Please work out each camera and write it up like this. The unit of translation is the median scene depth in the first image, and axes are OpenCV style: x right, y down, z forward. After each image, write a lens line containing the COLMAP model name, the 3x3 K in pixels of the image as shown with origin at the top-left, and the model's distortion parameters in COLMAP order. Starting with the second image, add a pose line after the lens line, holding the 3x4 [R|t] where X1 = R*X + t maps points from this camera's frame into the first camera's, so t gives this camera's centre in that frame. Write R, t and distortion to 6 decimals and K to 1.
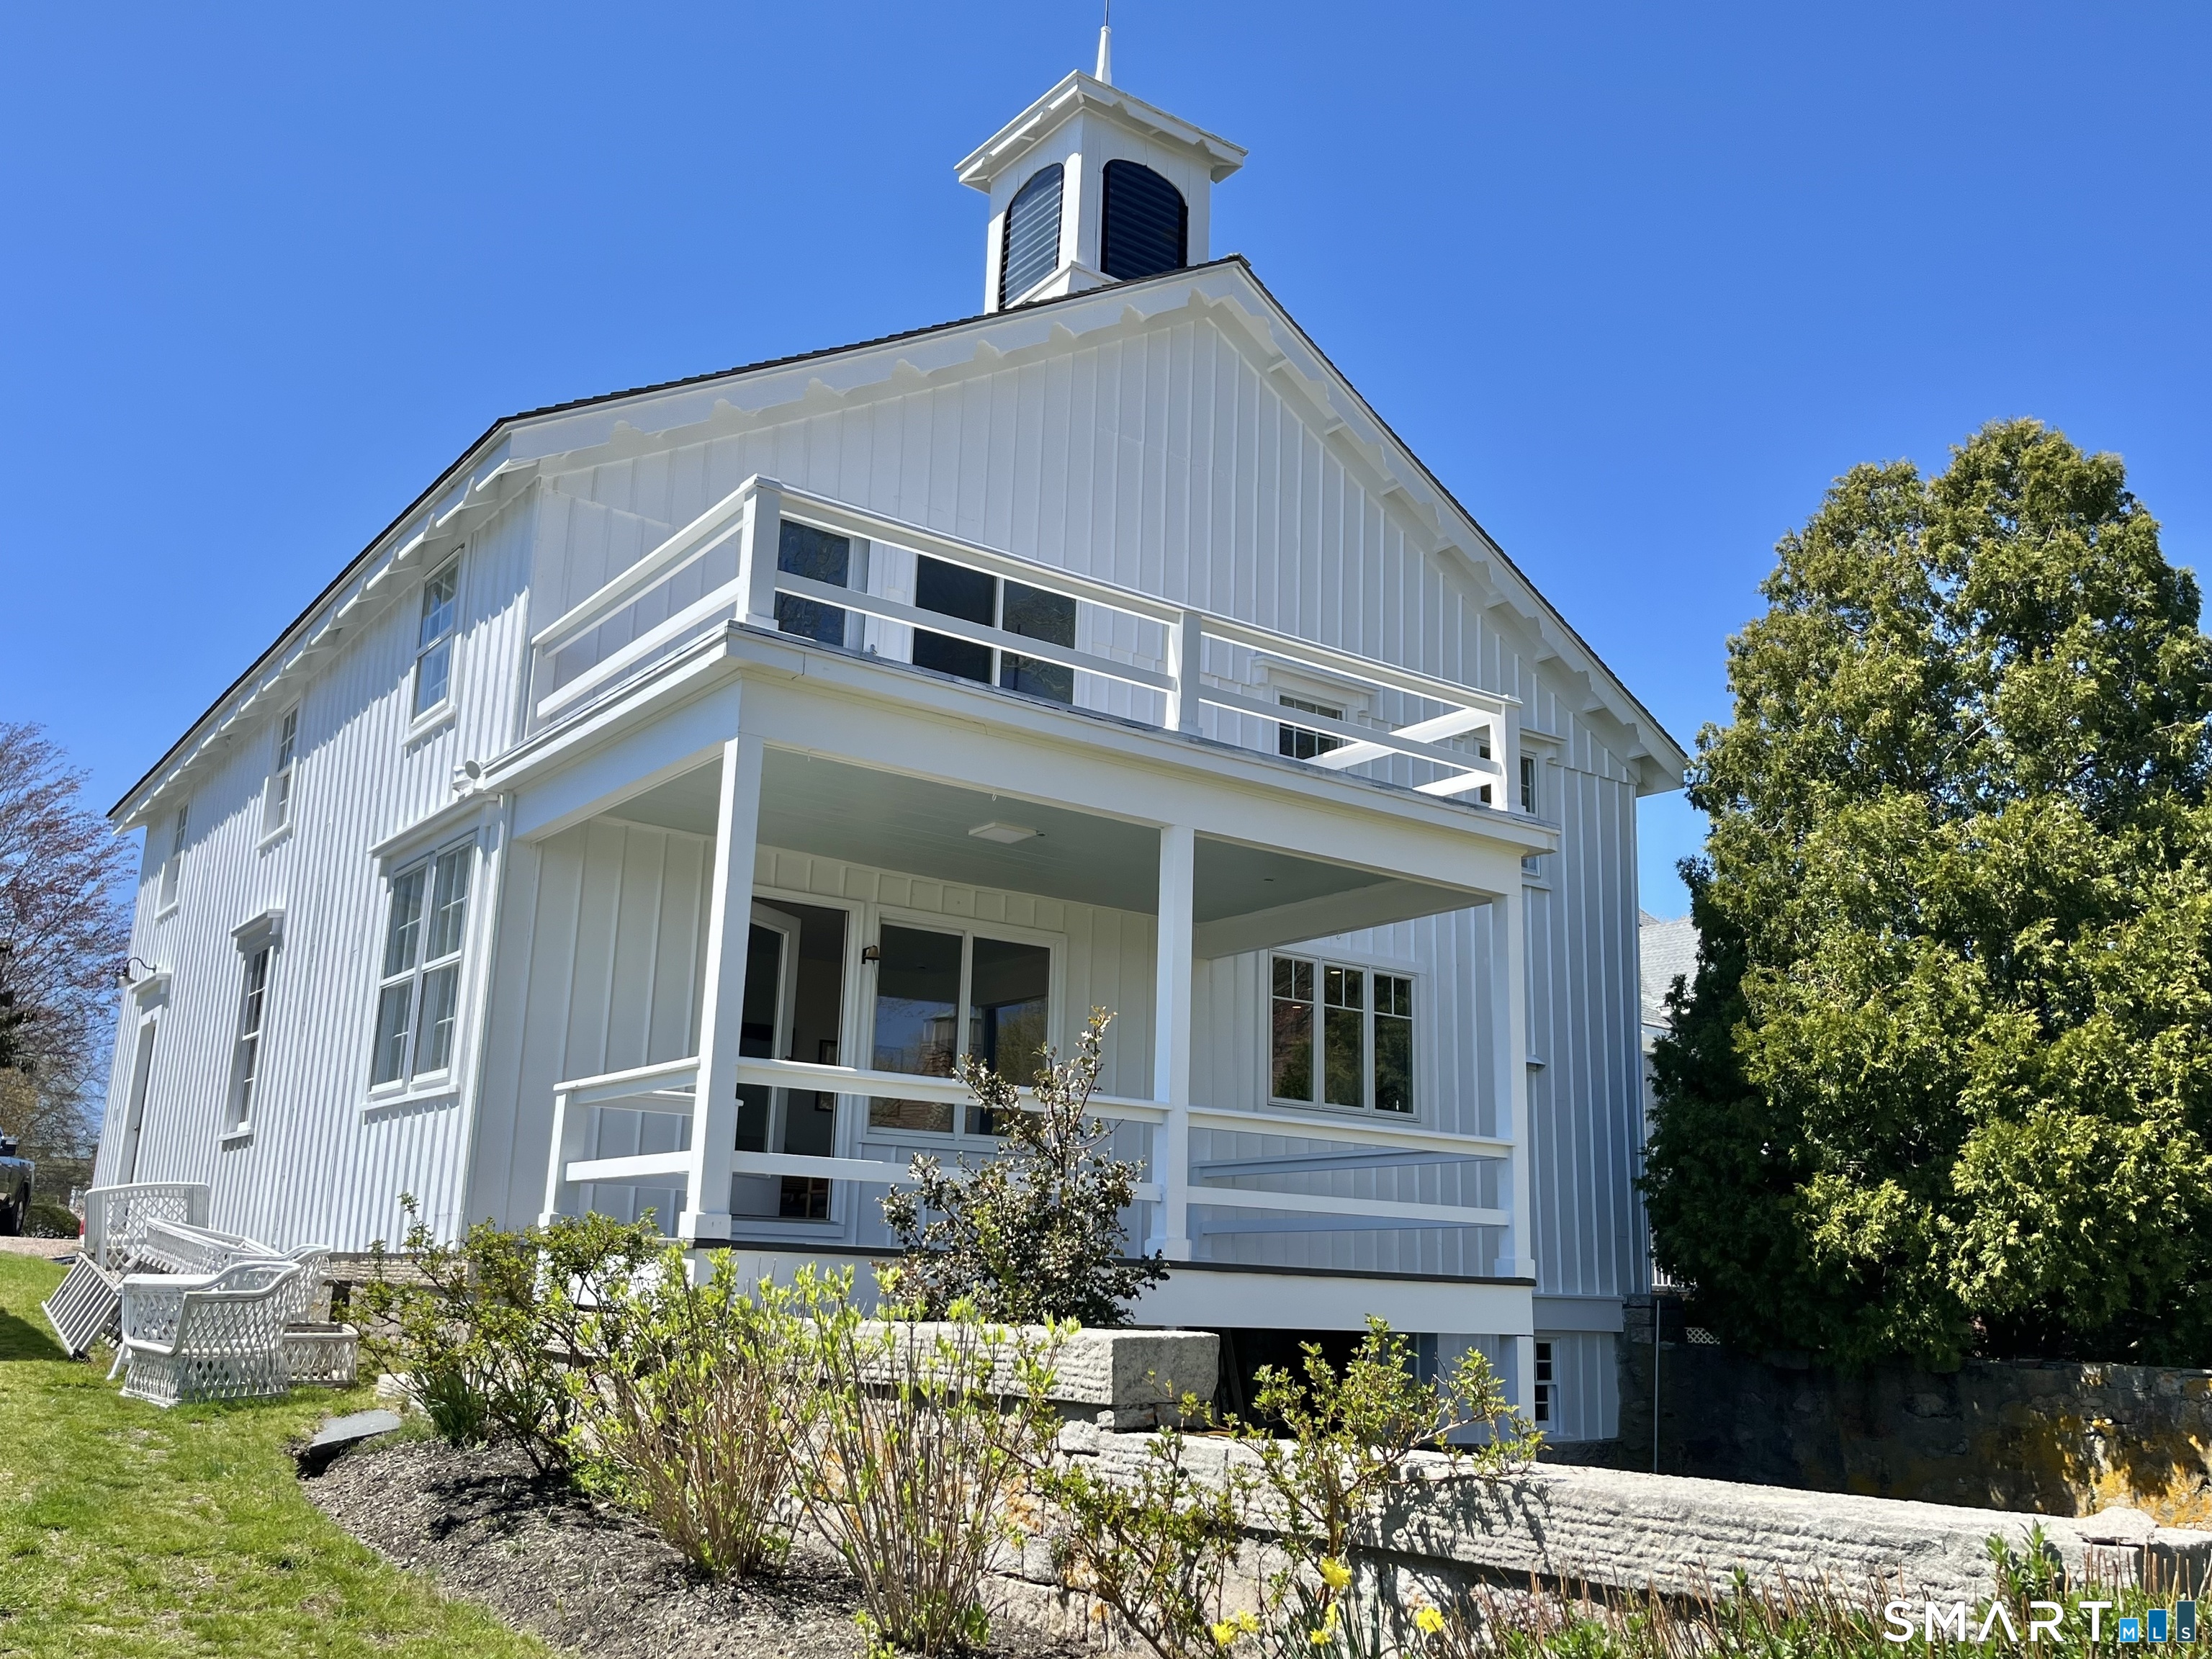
lens RADIAL K [[1929.1, 0, 1106.2], [0, 1929.1, 832.2], [0, 0, 1]] dist [-0.001538, -0.000896]
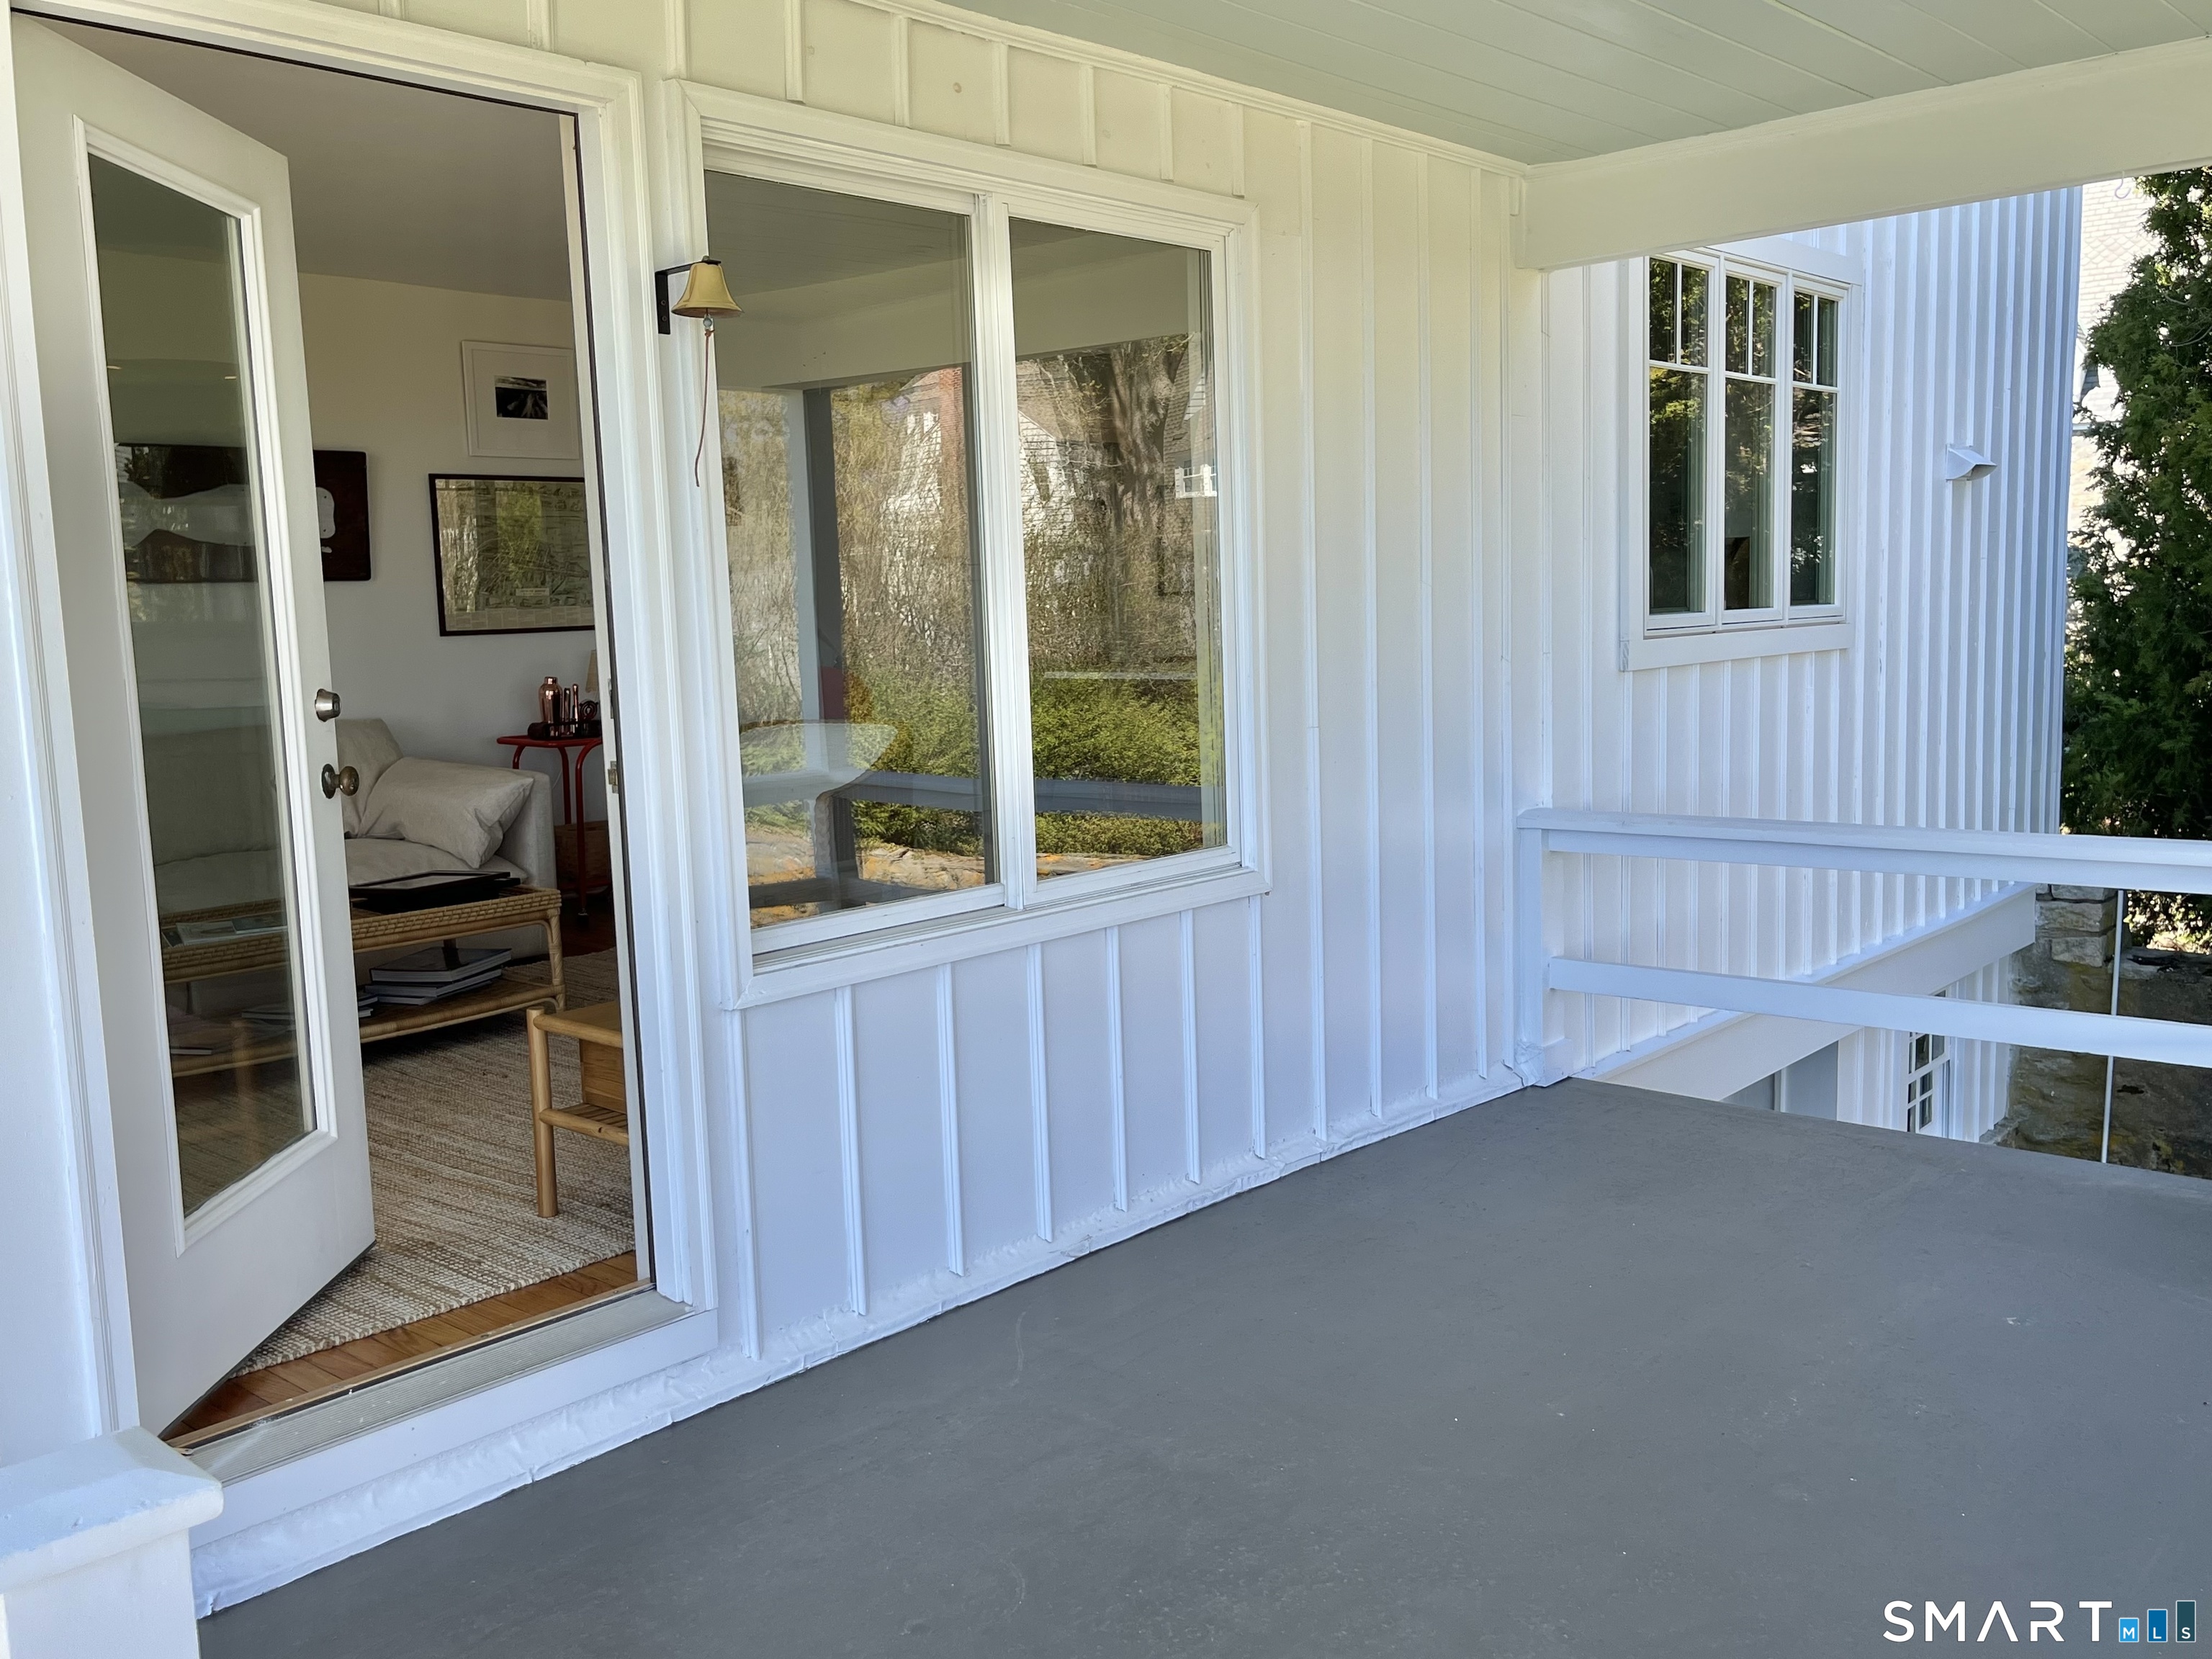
lens RADIAL K [[1929.1, 0, 1105.6], [0, 1929.1, 830.1], [0, 0, 1]] dist [-0.001538, -0.000896]
pose [[0.976849, -0.086663, 0.195588, -0.117045], [0.011331, 0.933947, 0.357231, 0.037302], [-0.213628, -0.346745, 0.913308, 0.697194]]
